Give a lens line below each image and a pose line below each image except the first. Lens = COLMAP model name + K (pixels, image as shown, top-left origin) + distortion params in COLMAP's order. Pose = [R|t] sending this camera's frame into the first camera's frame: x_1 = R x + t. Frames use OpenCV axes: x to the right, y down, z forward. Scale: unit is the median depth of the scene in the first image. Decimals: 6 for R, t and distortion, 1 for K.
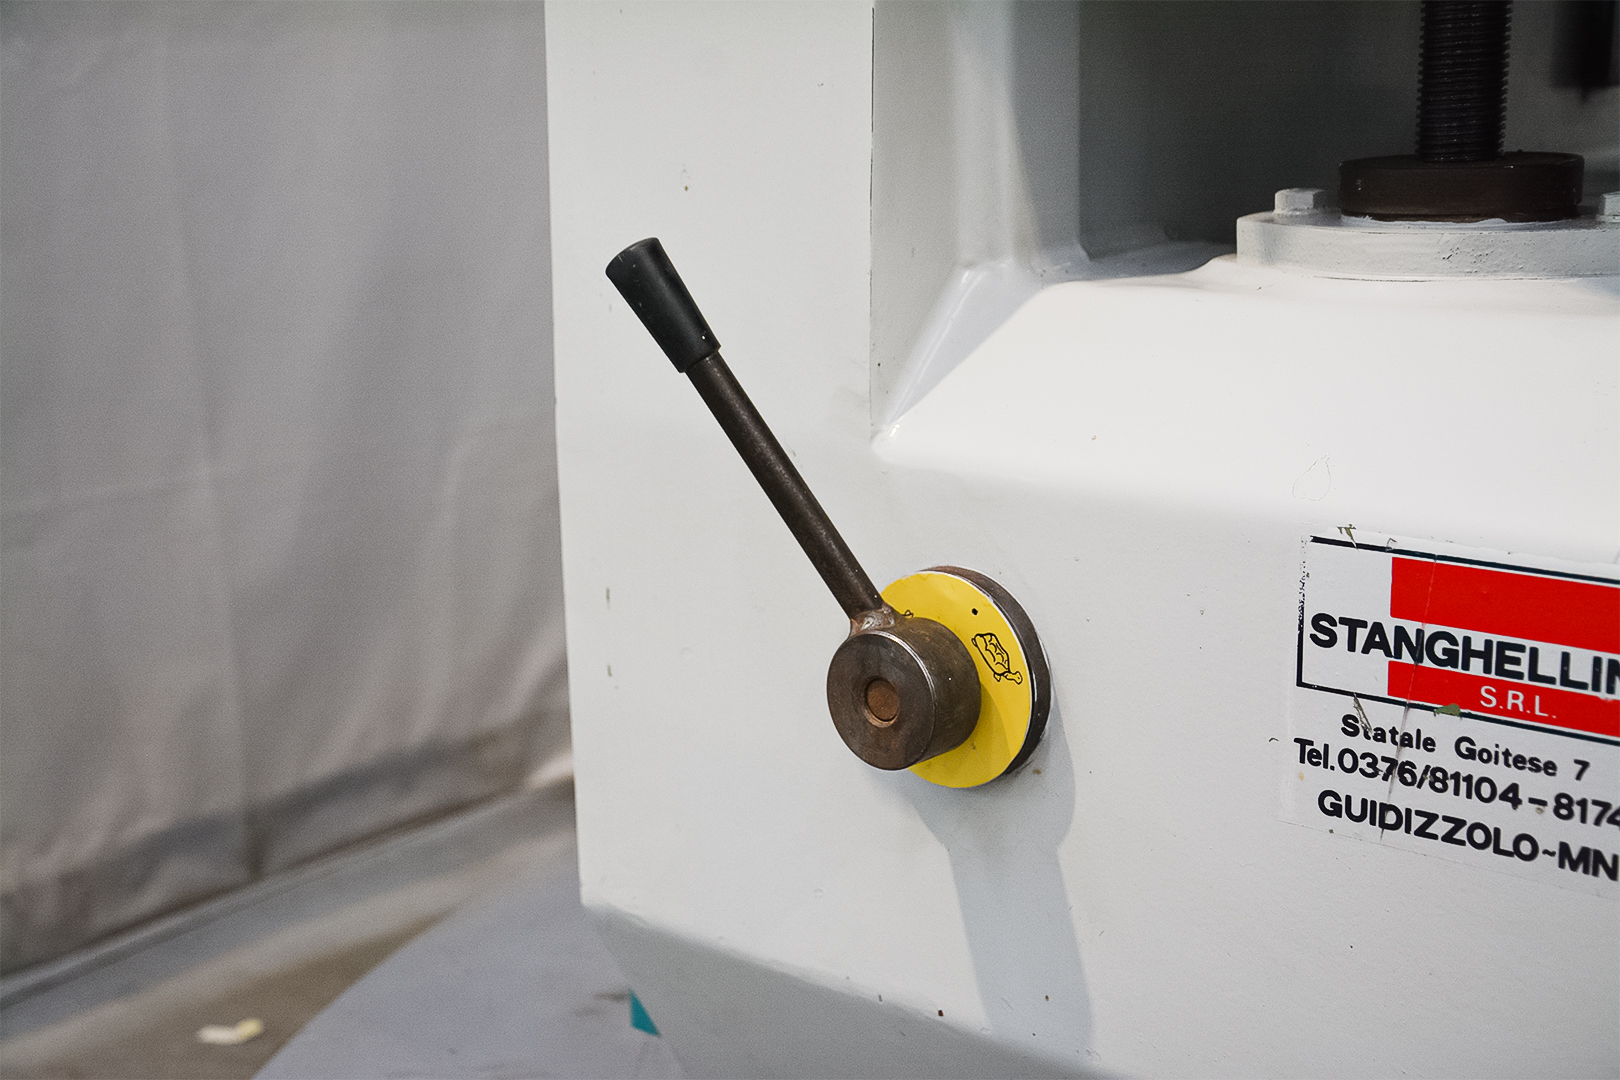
lens RADIAL K [[2165.3, 0, 810.0], [0, 2165.3, 540.0], [0, 0, 1]] dist [0.032431, 0.064907]
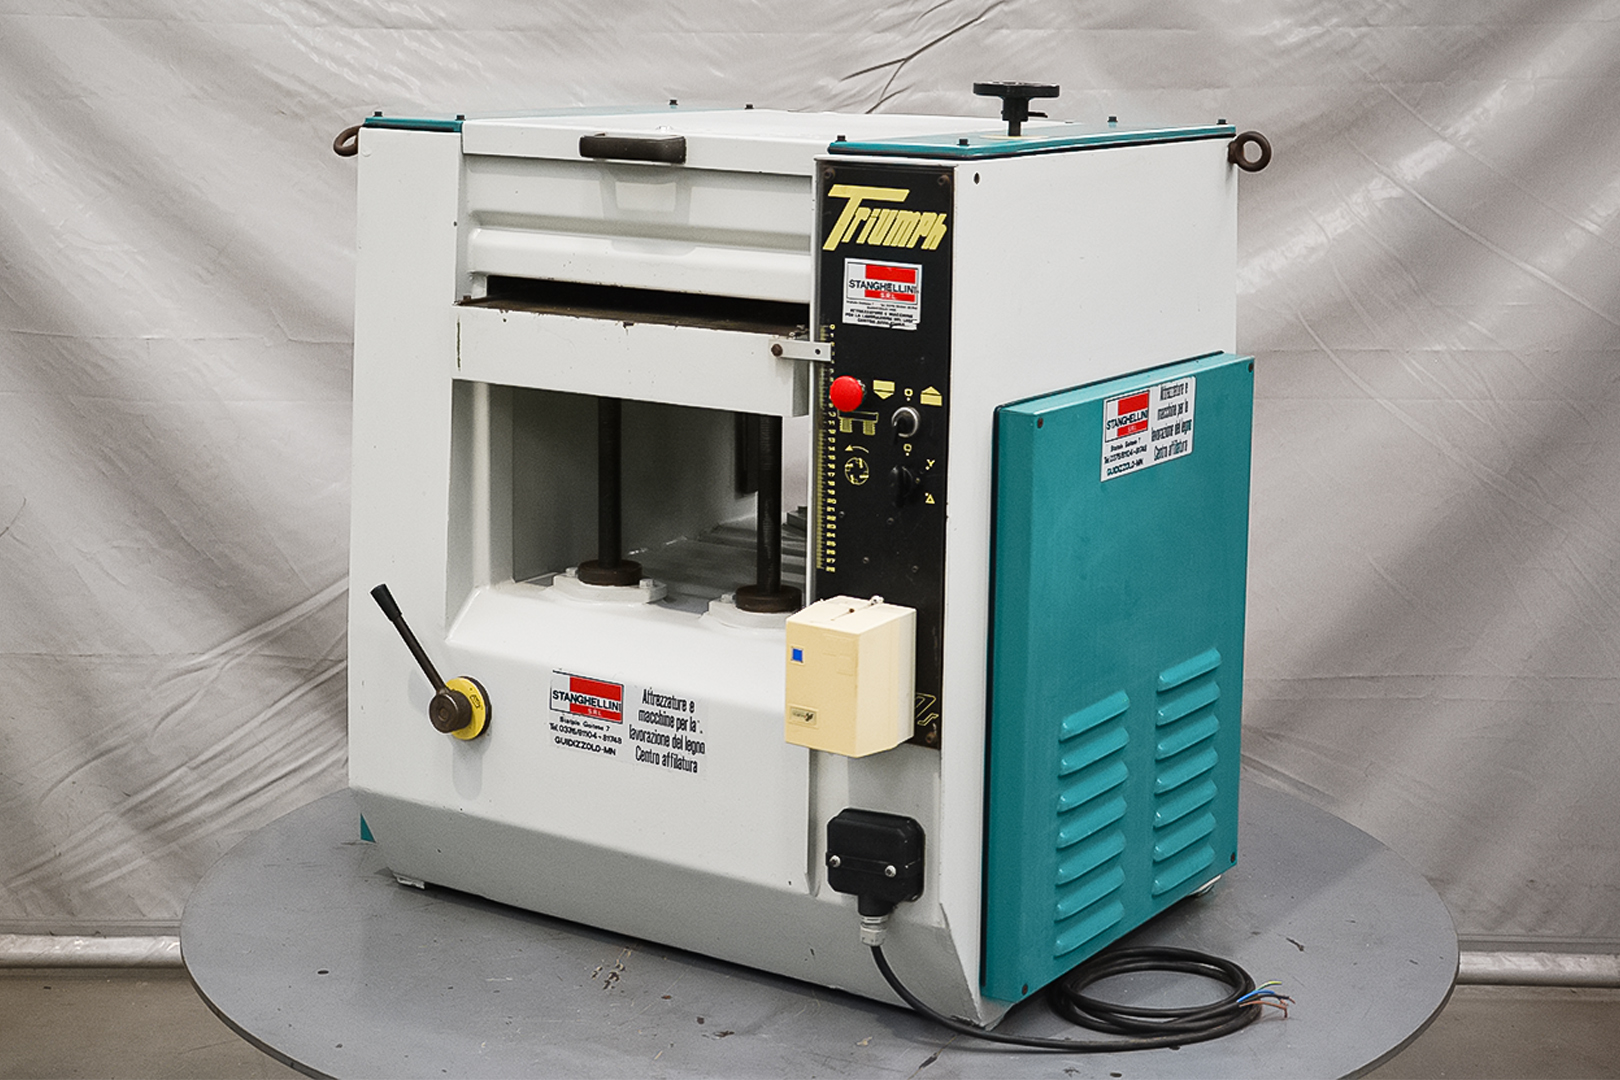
lens RADIAL K [[2593.9, 0, 808.6], [0, 2593.9, 361.5], [0, 0, 1]] dist [-0.001745, -0.000260]
pose [[0.992576, 0.029557, 0.117983, 0.117909], [-0.017322, 0.994488, -0.103412, -0.079359], [-0.120389, 0.100601, 0.987616, -3.686312]]
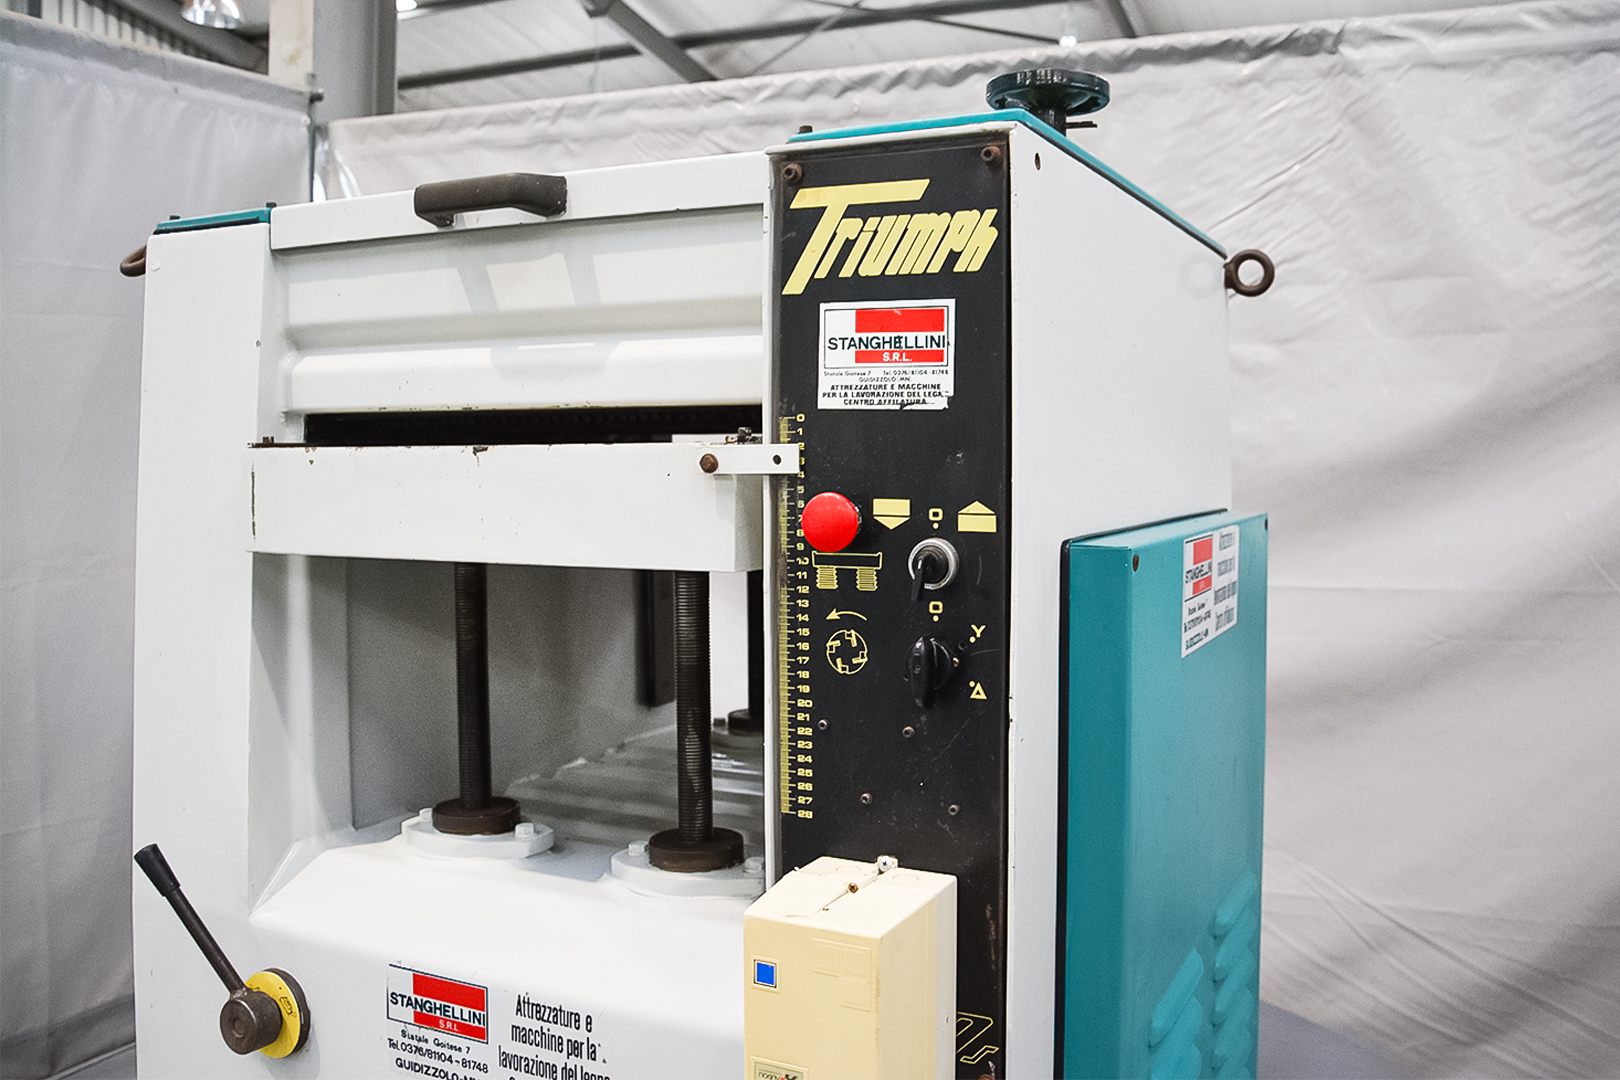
lens RADIAL K [[1379.0, 0, 902.1], [0, 1379.0, 481.1], [0, 0, 1]] dist [-0.164349, 0.111766]
pose [[0.960885, 0.025943, 0.275728, 0.368677], [0.035687, 0.975703, -0.216169, -0.207155], [-0.274637, 0.217554, 0.936613, -0.866293]]
